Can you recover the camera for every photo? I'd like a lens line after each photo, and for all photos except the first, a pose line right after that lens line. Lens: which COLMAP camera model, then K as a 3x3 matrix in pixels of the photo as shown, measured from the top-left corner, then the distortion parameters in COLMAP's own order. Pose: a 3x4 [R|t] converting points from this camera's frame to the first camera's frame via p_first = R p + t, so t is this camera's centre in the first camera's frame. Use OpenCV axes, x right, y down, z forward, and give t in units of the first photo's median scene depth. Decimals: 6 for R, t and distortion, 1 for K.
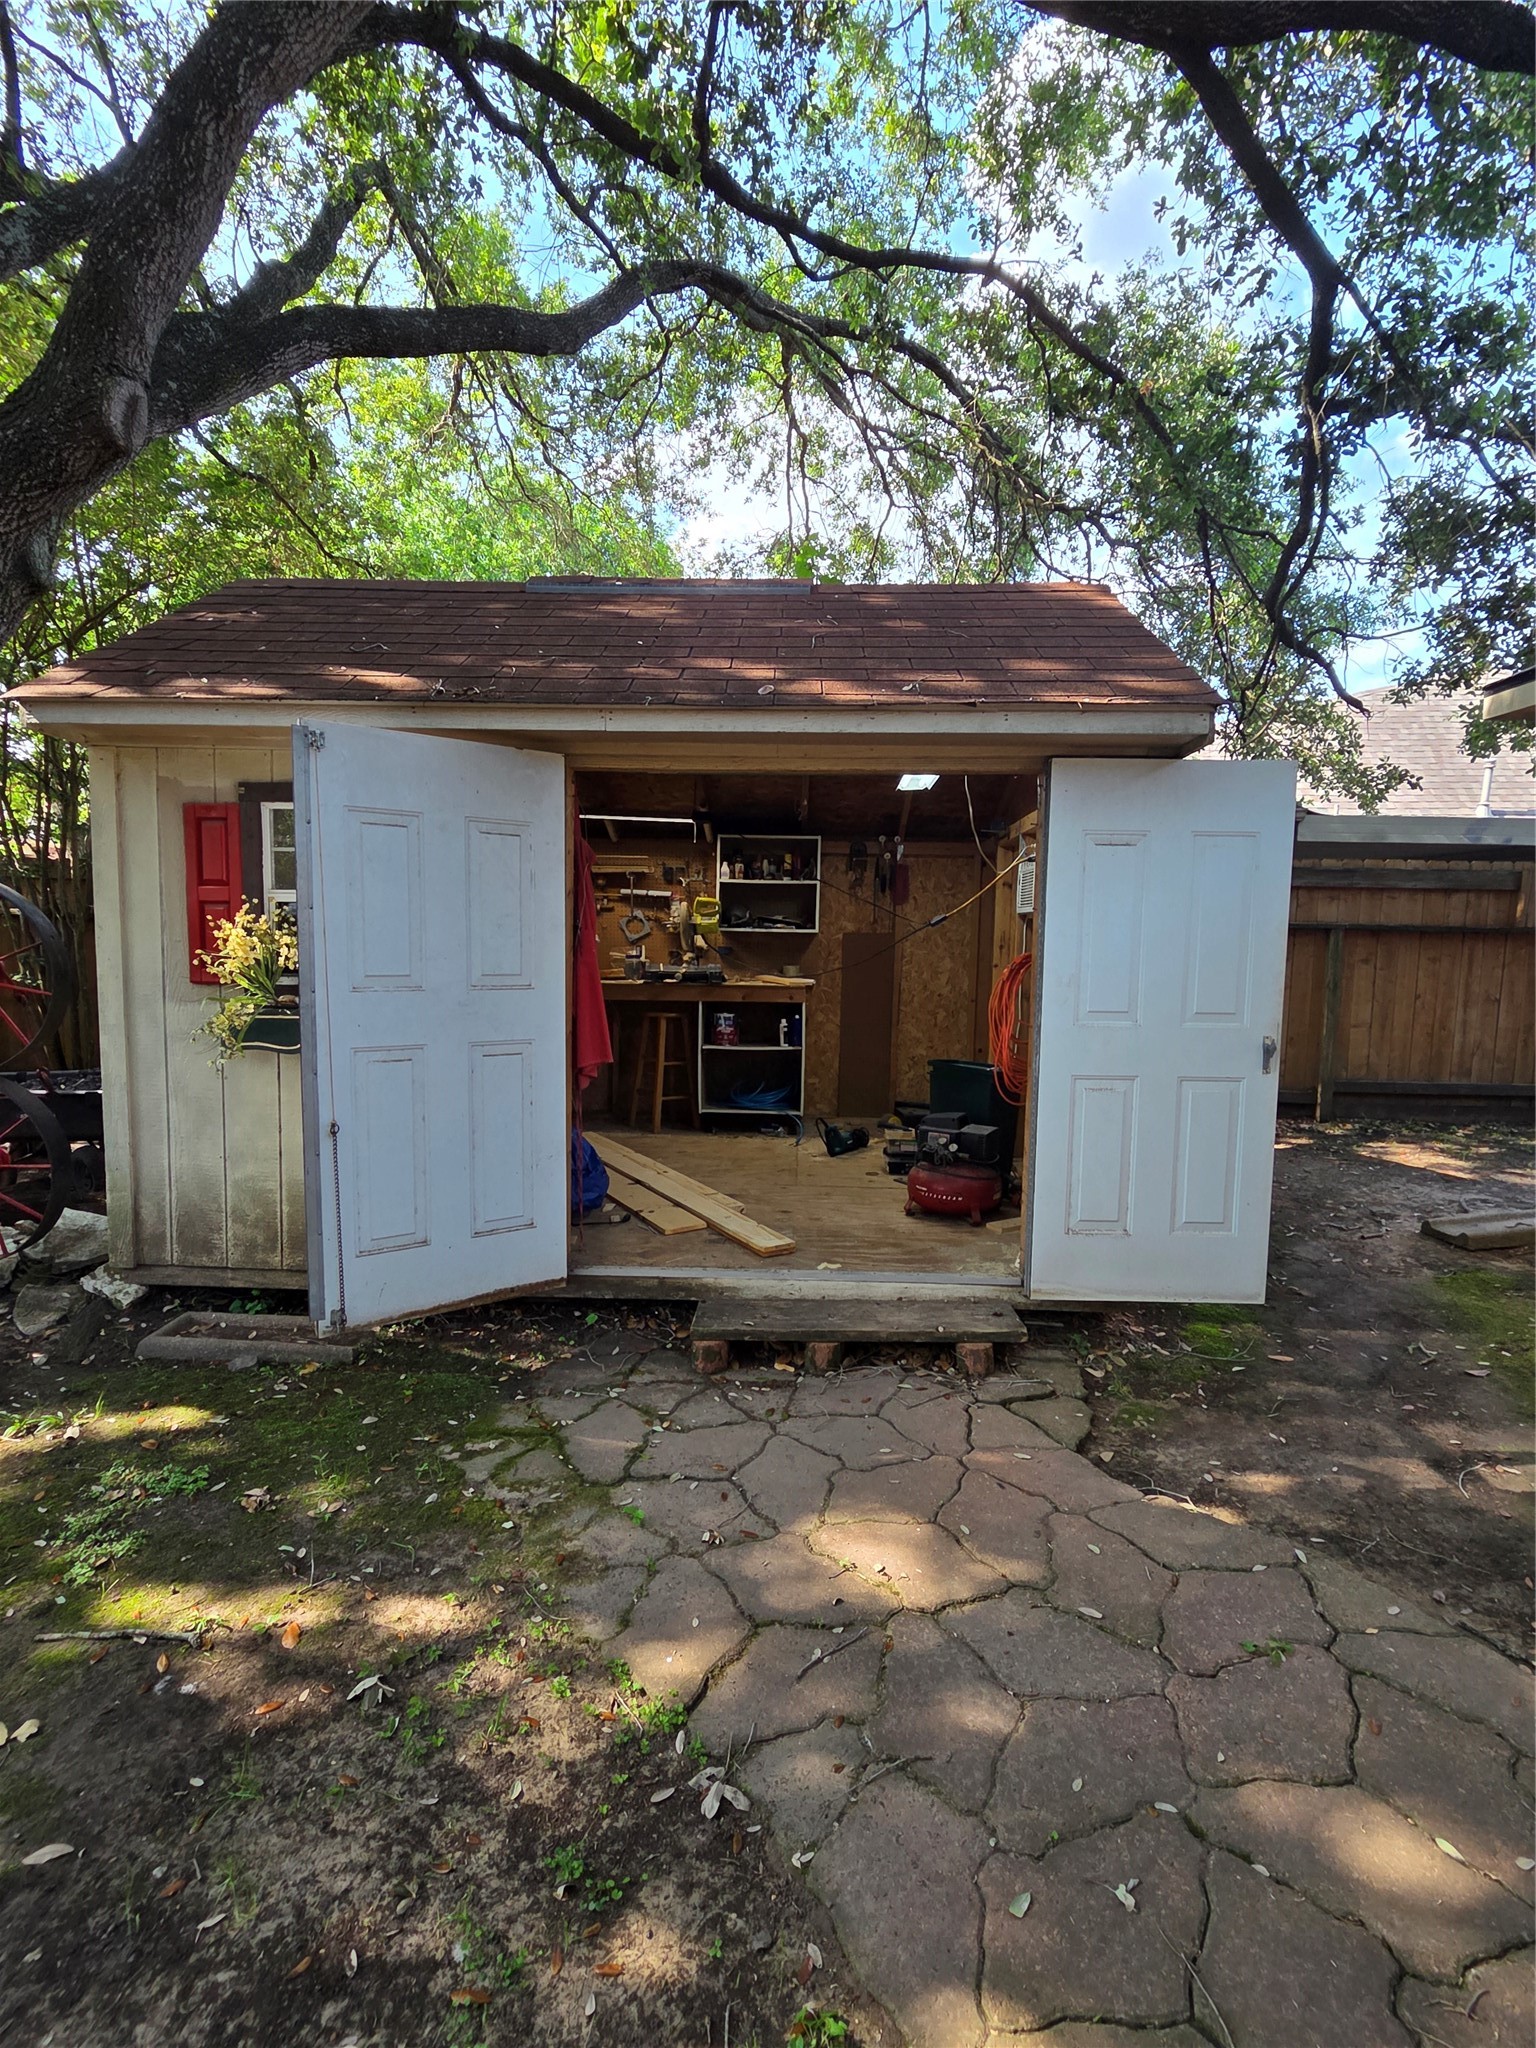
lens RADIAL K [[1044.7, 0, 768.0], [0, 1044.7, 1024.0], [0, 0, 1]] dist [0.047396, -0.031190]
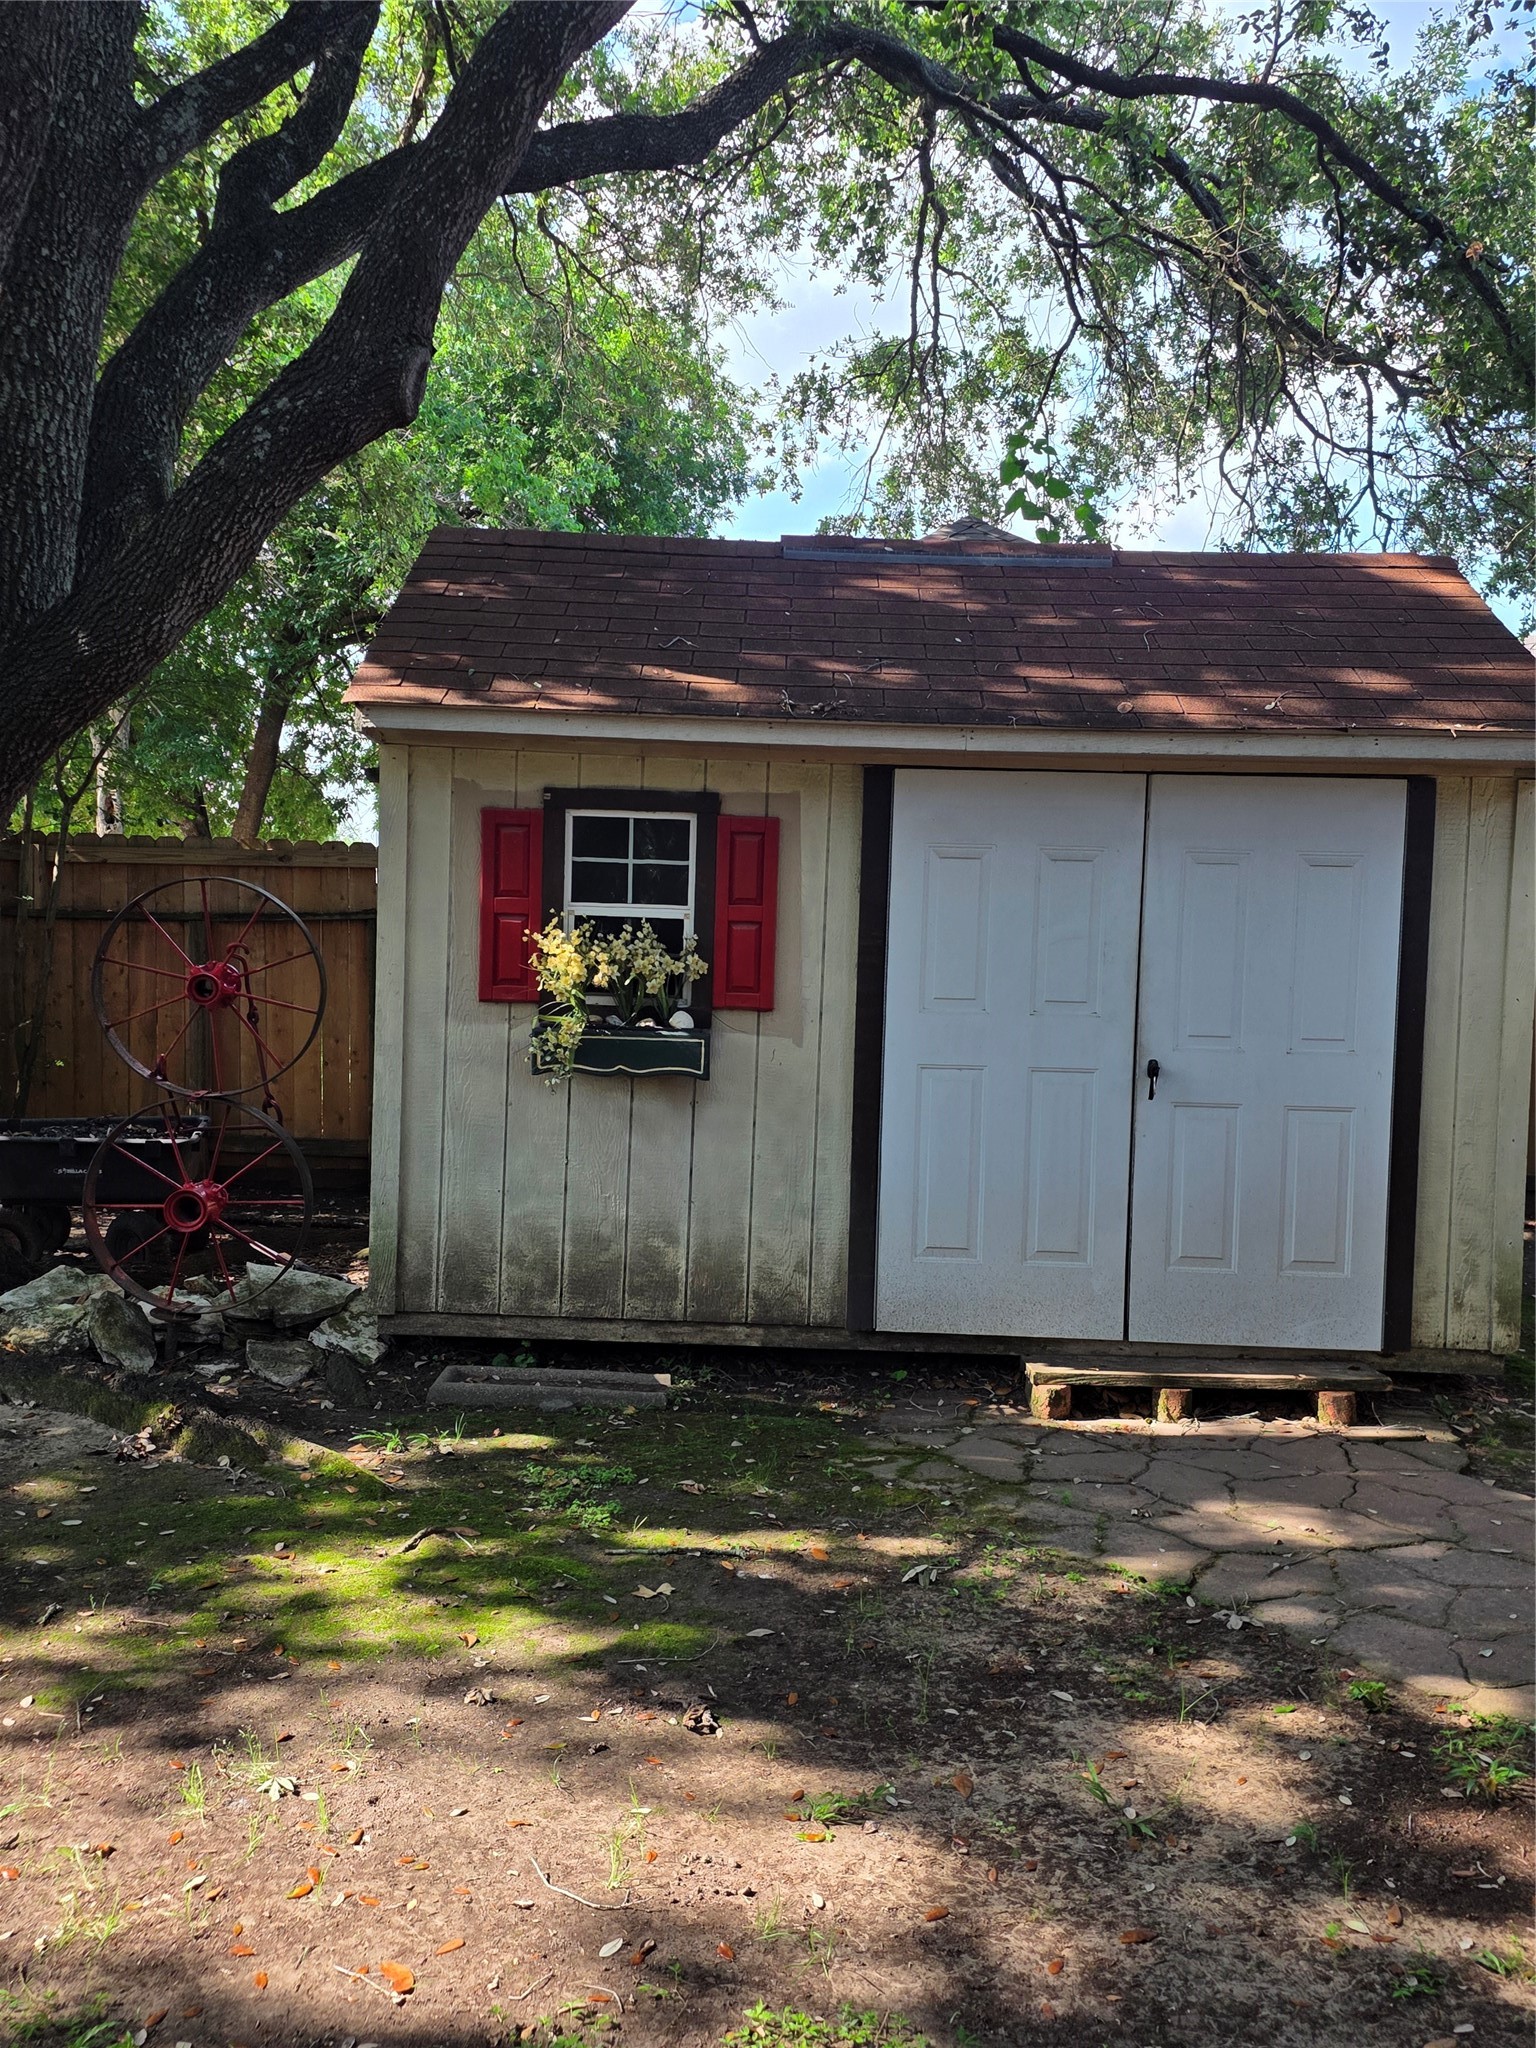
lens RADIAL K [[1918.4, 0, 768.0], [0, 1918.4, 1024.0], [0, 0, 1]] dist [0.165910, -0.183138]
pose [[0.999322, 0.014048, 0.034044, -0.356017], [-0.012550, 0.998960, -0.043828, 0.053243], [-0.034624, 0.043371, 0.998459, -0.704227]]
